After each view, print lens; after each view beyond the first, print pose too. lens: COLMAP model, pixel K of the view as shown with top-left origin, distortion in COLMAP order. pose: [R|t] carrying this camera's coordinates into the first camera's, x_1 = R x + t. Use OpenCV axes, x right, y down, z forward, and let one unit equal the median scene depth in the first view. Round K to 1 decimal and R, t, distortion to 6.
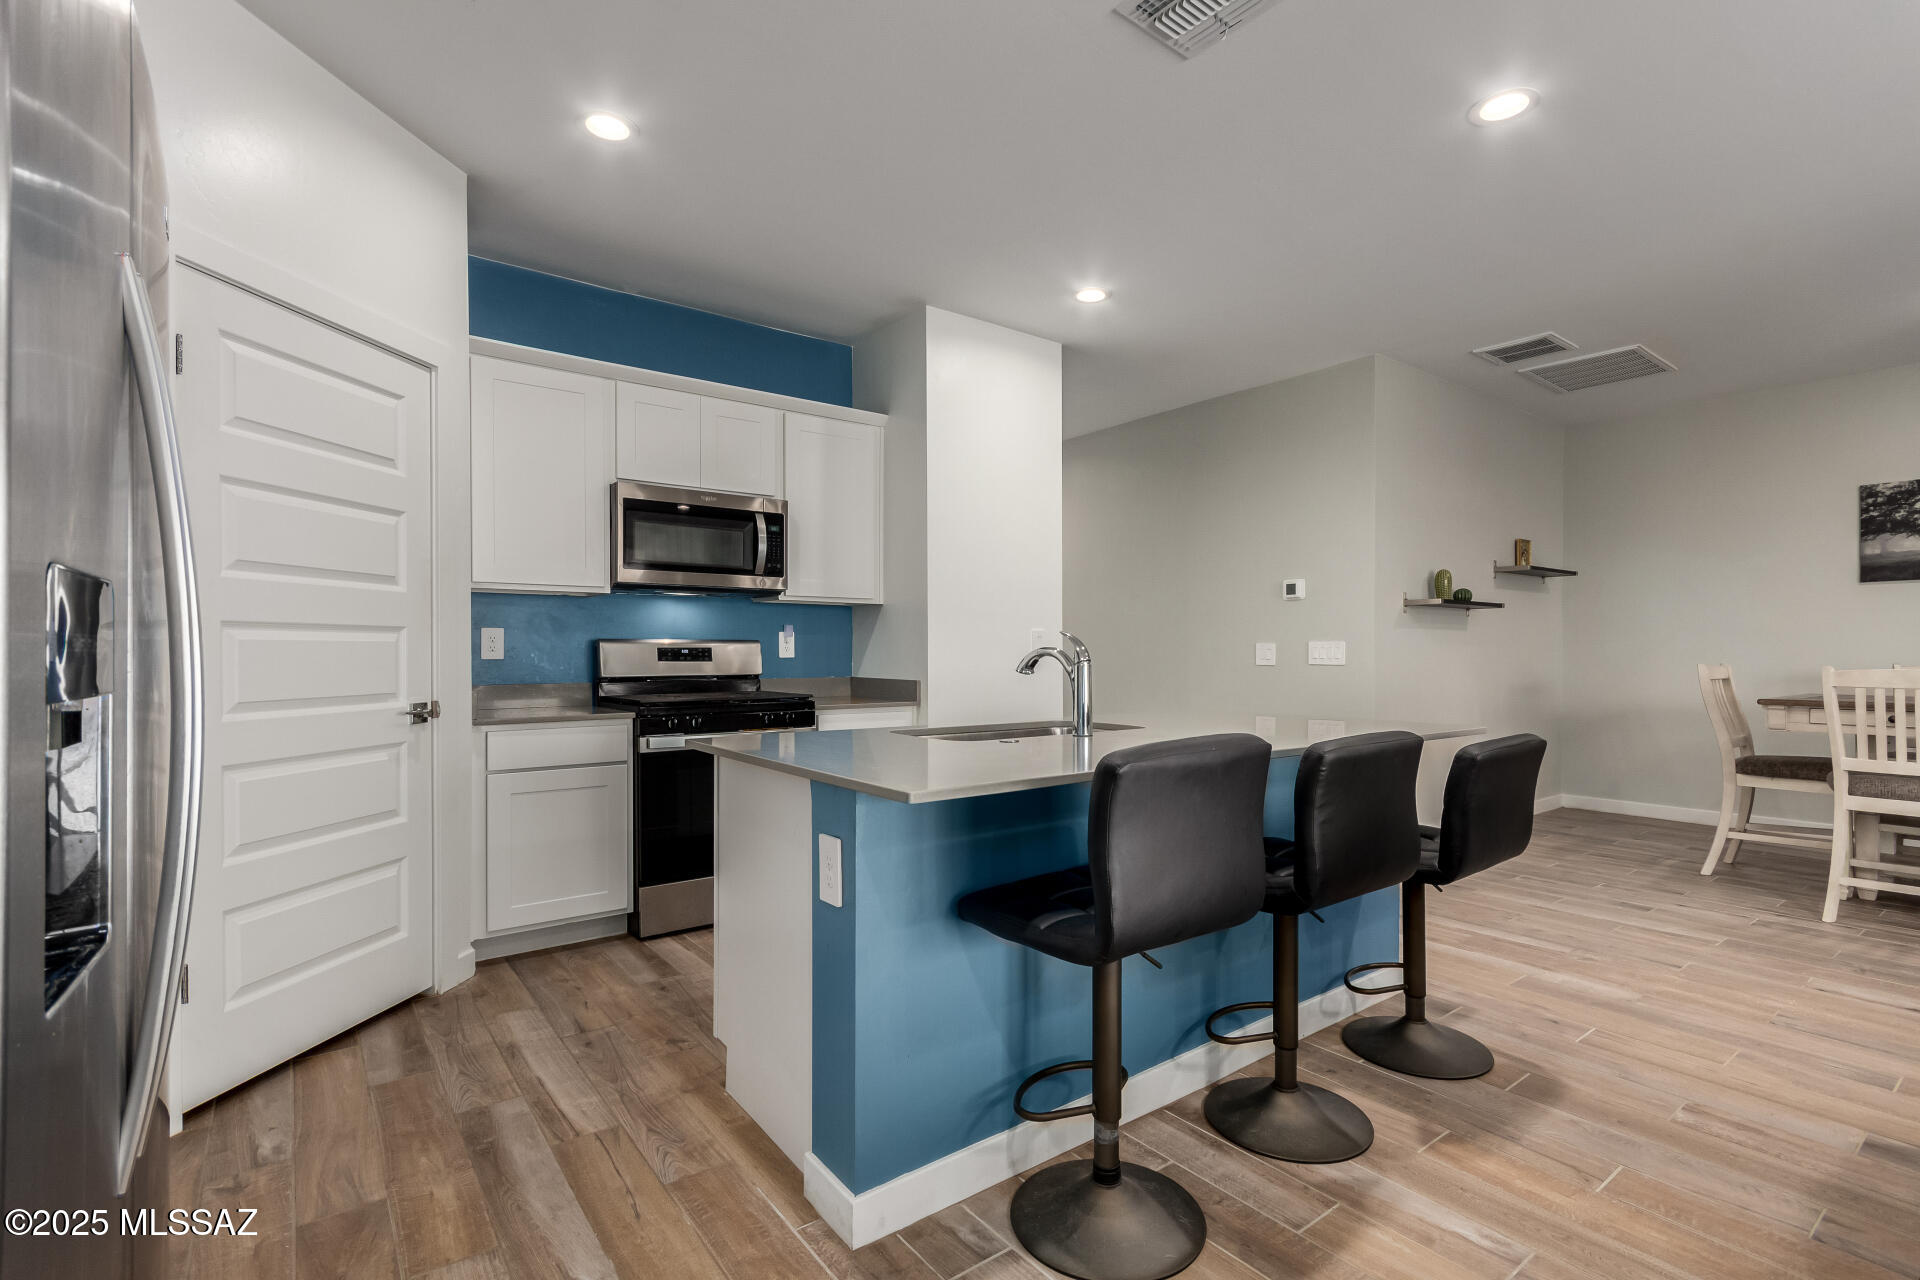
lens RADIAL K [[890.5, 0, 979.2], [0, 890.5, 651.9], [0, 0, 1]] dist [0.003812, 0.000257]
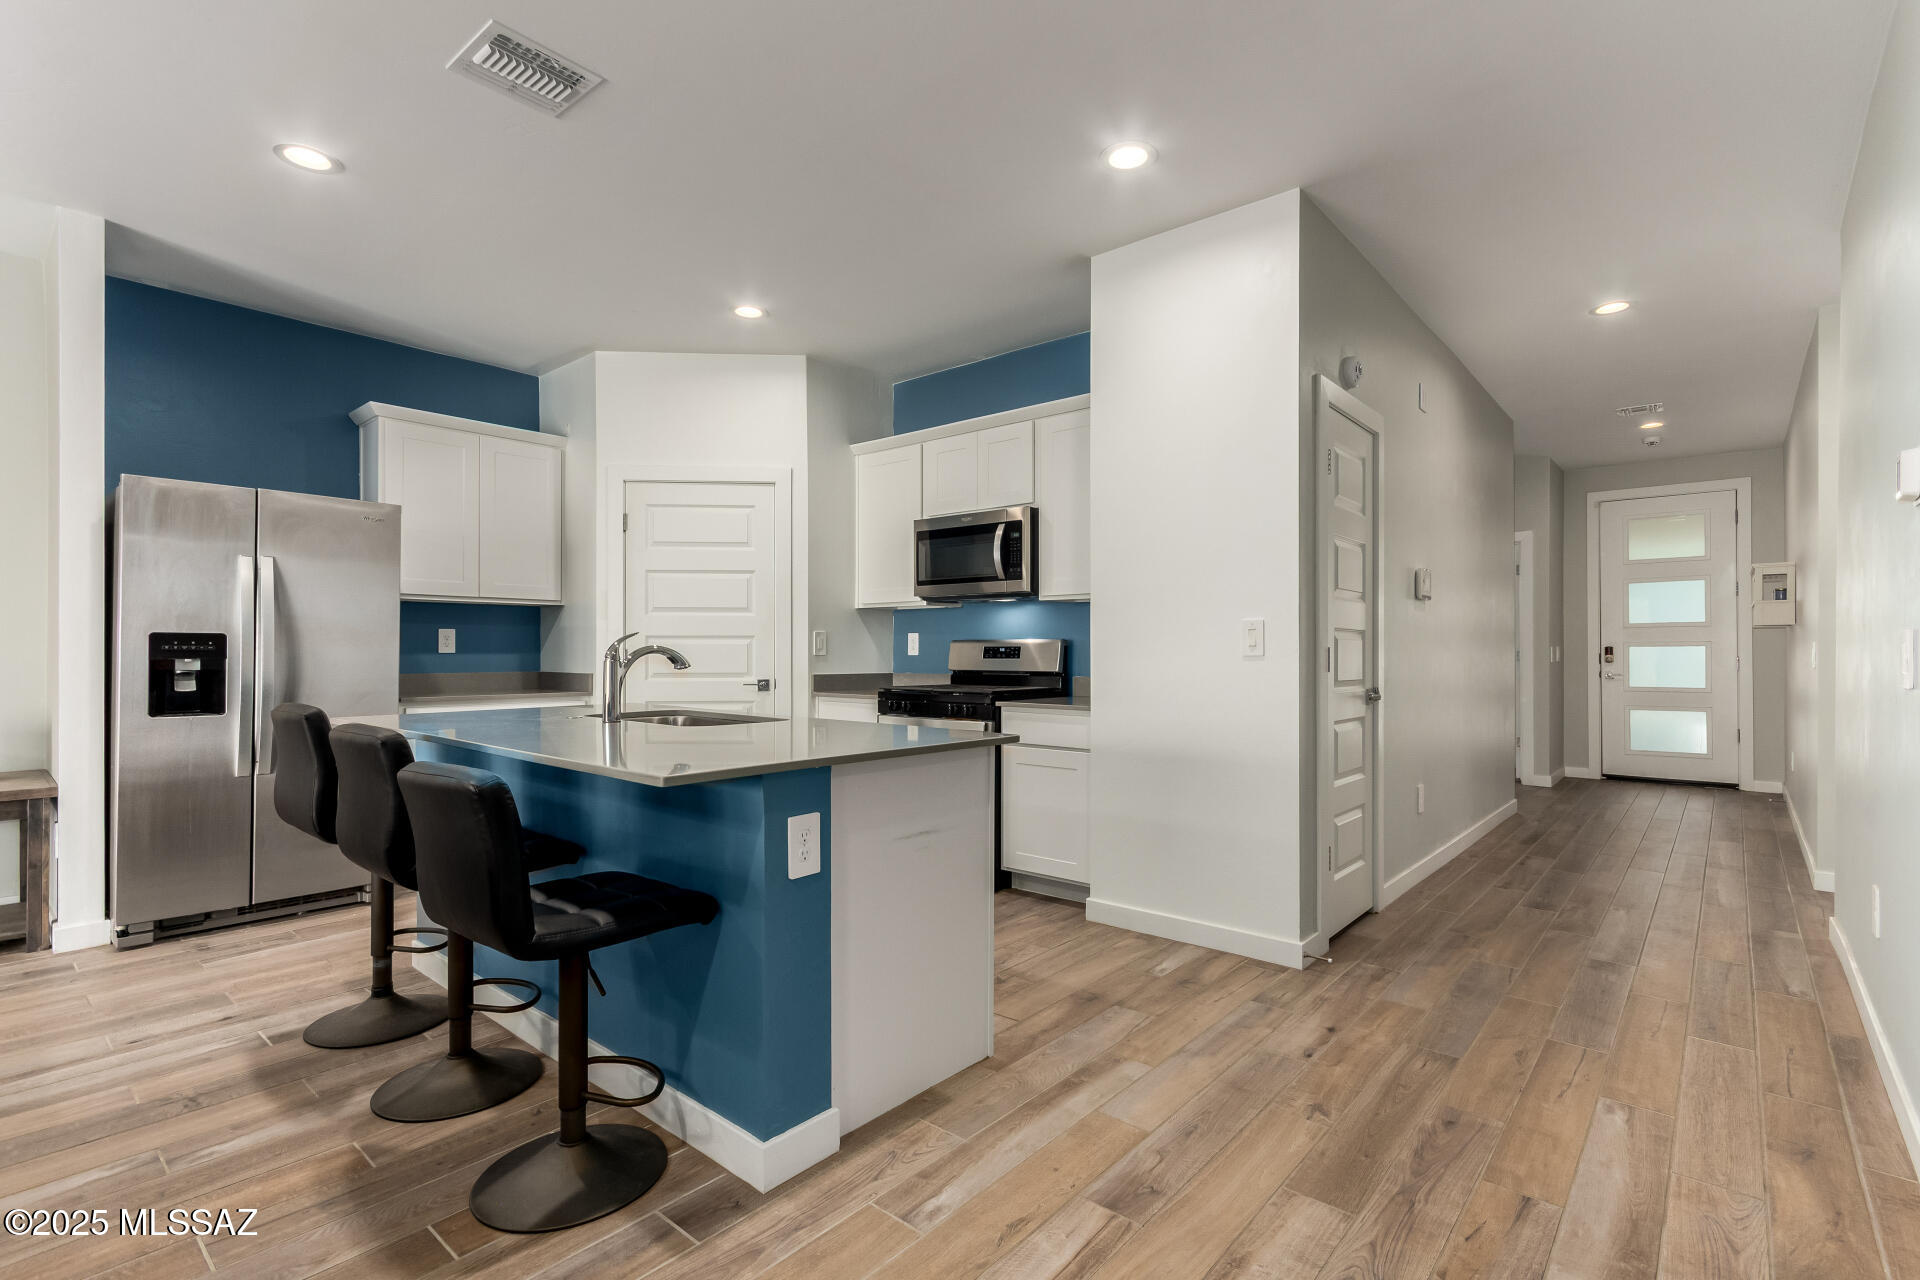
lens RADIAL K [[890.5, 0, 965.8], [0, 890.5, 646.4], [0, 0, 1]] dist [0.003812, 0.000257]
pose [[0.205433, -0.002235, -0.978669, 0.850505], [-0.000160, 0.999997, -0.002317, -0.002273], [0.978671, 0.000633, 0.205432, 0.766519]]
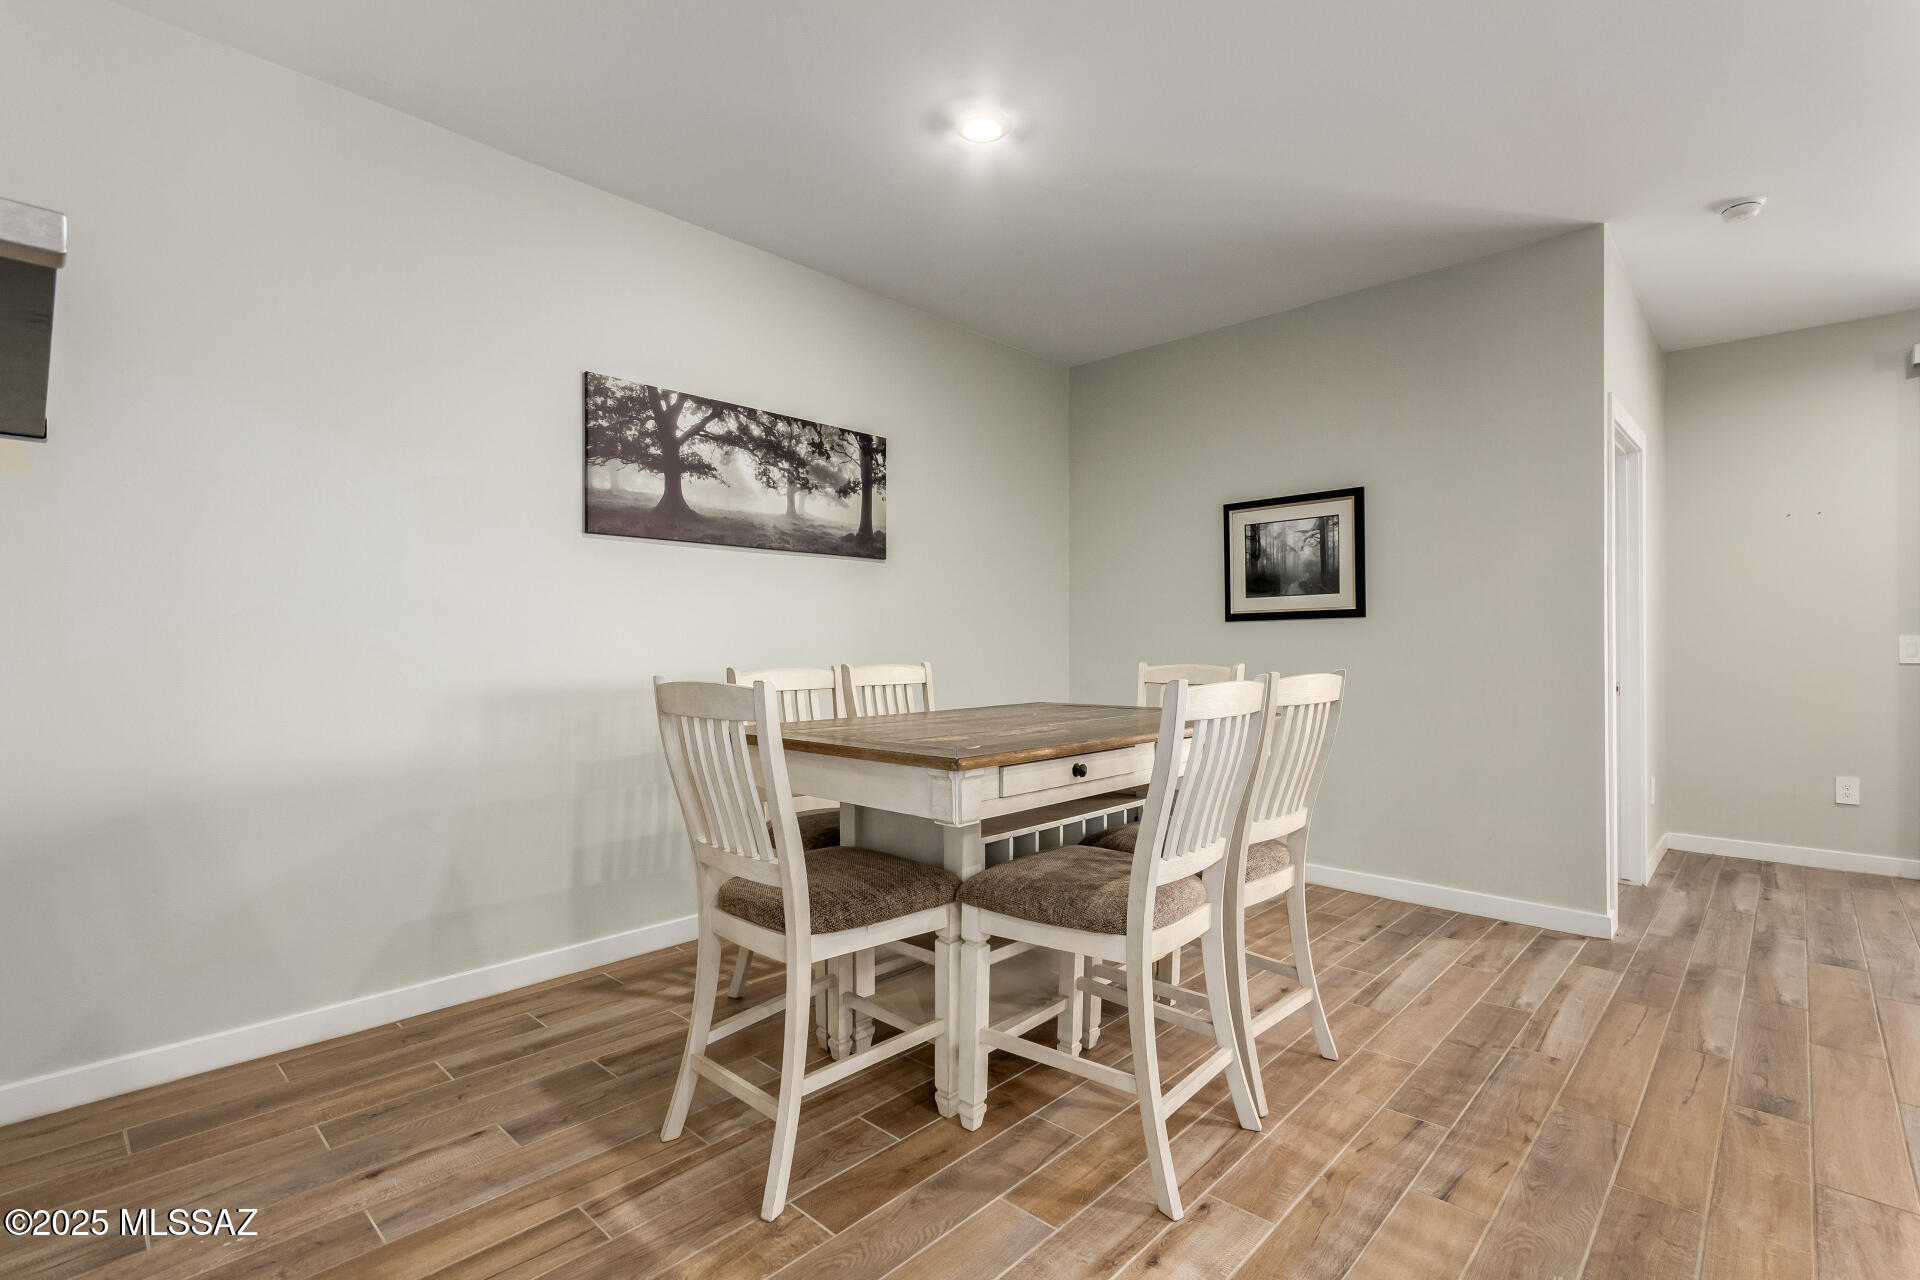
lens RADIAL K [[890.5, 0, 965.6], [0, 890.5, 650.9], [0, 0, 1]] dist [0.003812, 0.000257]
pose [[-0.162933, -0.003562, 0.986631, 0.480086], [-0.000726, 0.999994, 0.003491, -0.001014], [-0.986637, -0.000148, -0.162935, 1.148126]]
